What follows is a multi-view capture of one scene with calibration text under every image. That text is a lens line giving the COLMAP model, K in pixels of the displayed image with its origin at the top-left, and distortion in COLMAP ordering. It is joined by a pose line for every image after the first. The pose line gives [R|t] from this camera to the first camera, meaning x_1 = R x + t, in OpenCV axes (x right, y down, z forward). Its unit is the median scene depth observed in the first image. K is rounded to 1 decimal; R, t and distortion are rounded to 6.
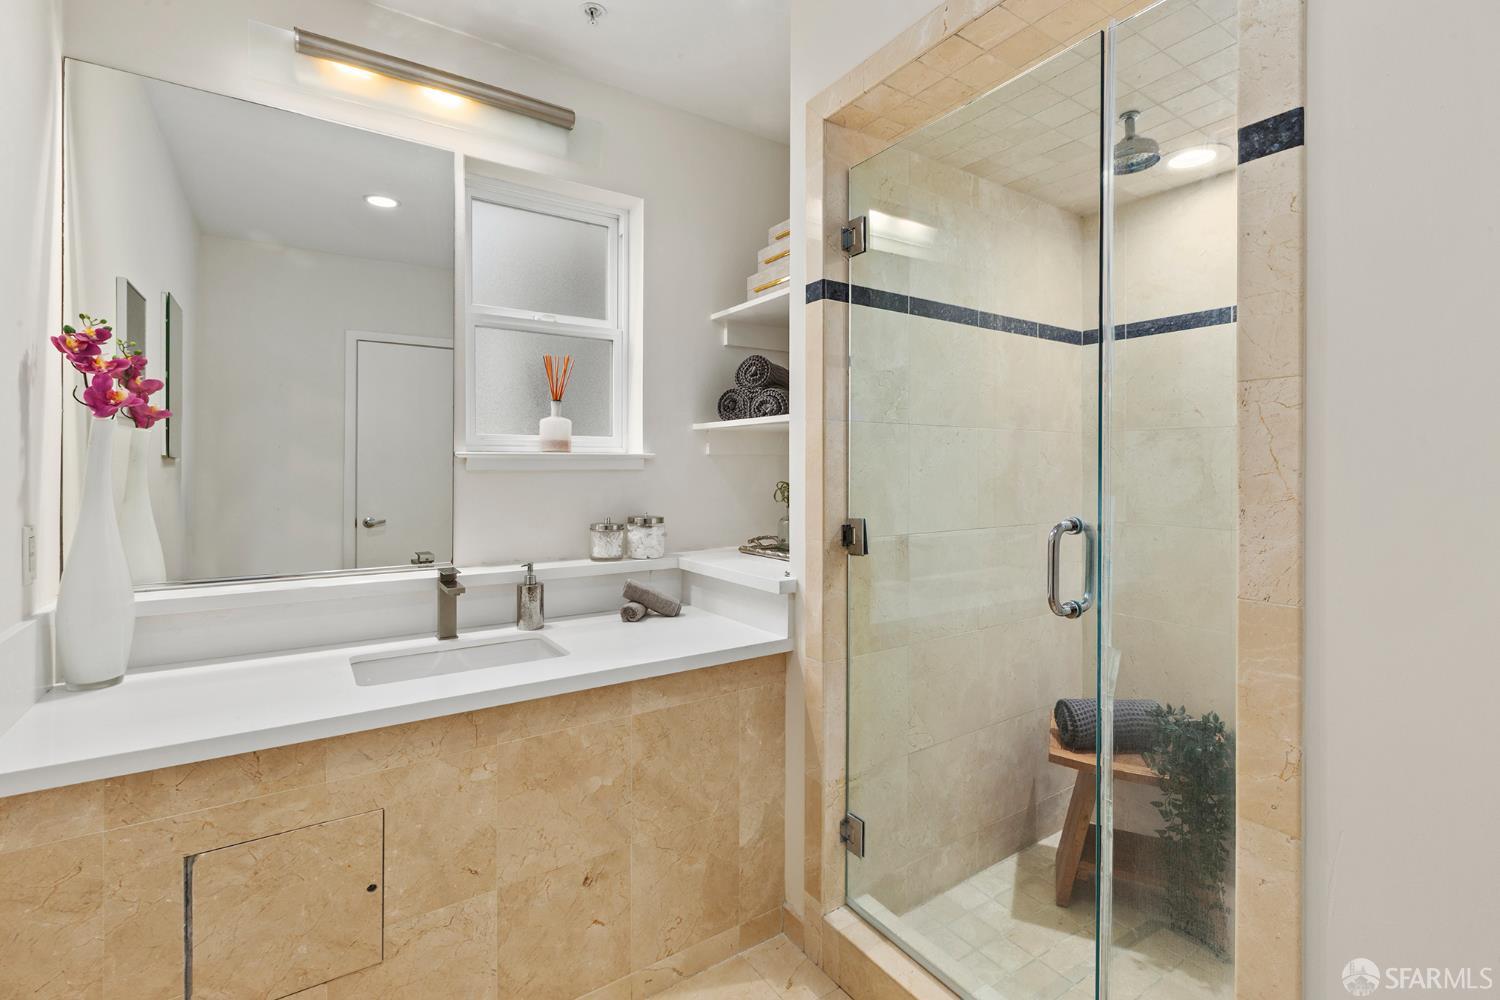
lens RADIAL K [[677.6, 0, 765.1], [0, 677.6, 467.8], [0, 0, 1]] dist [0.001954, -0.000276]
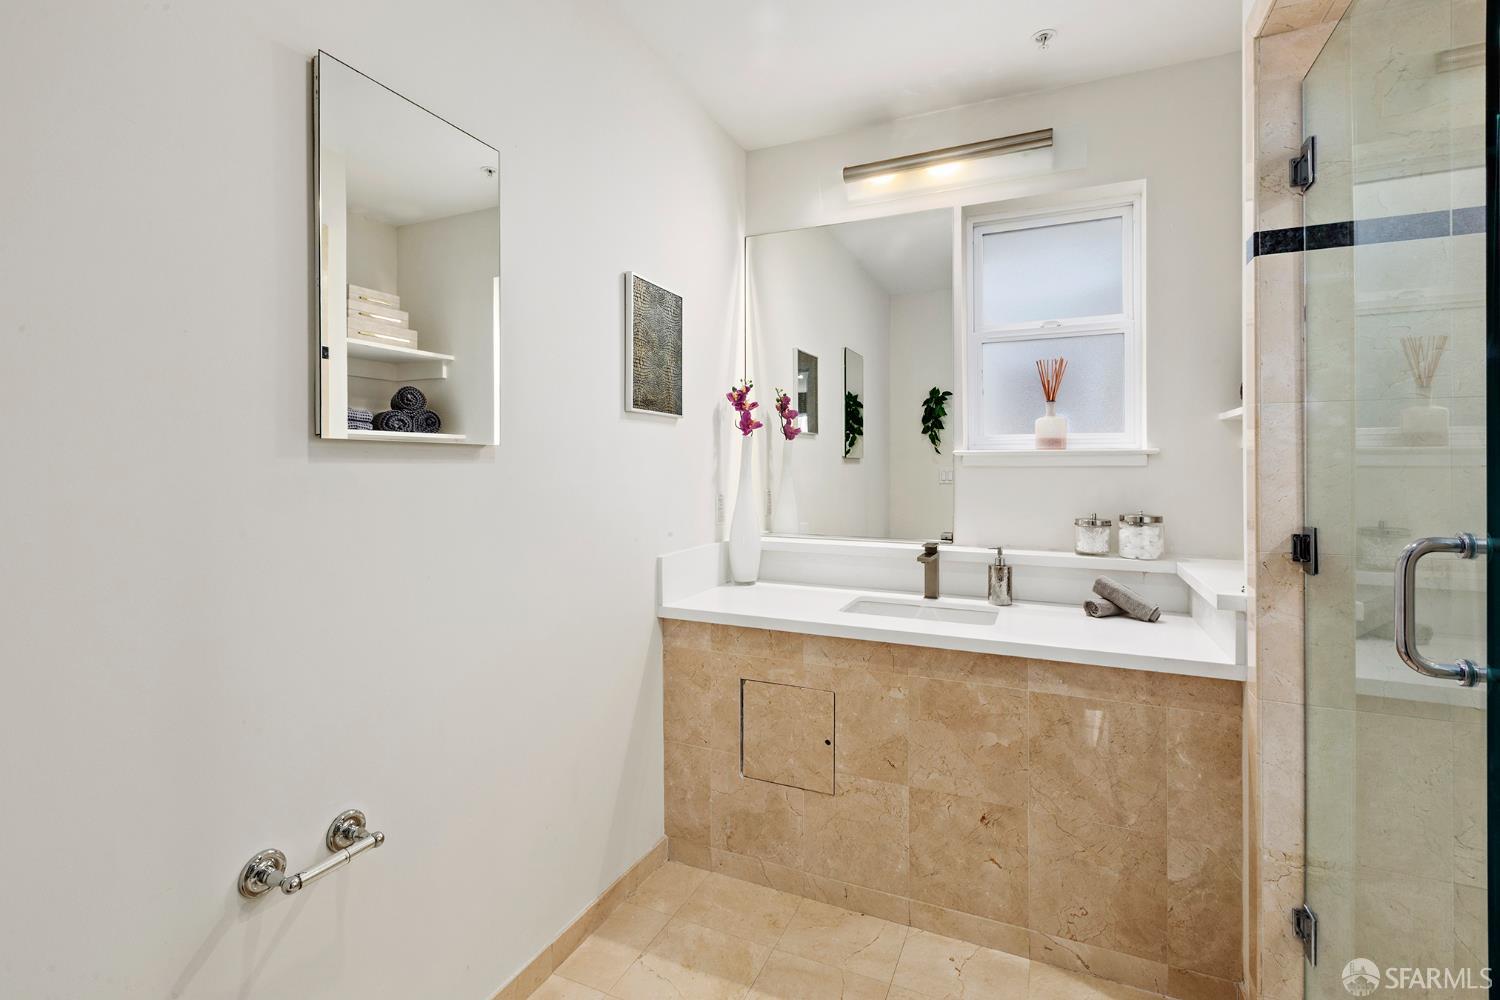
lens RADIAL K [[691.6, 0, 751.9], [0, 691.6, 465.6], [0, 0, 1]] dist [0.000661, 0.000680]
pose [[0.526693, -0.000765, -0.850055, 0.464959], [-0.001353, 0.999998, -0.001739, 0.006748], [0.850054, 0.002066, 0.526691, 0.036297]]
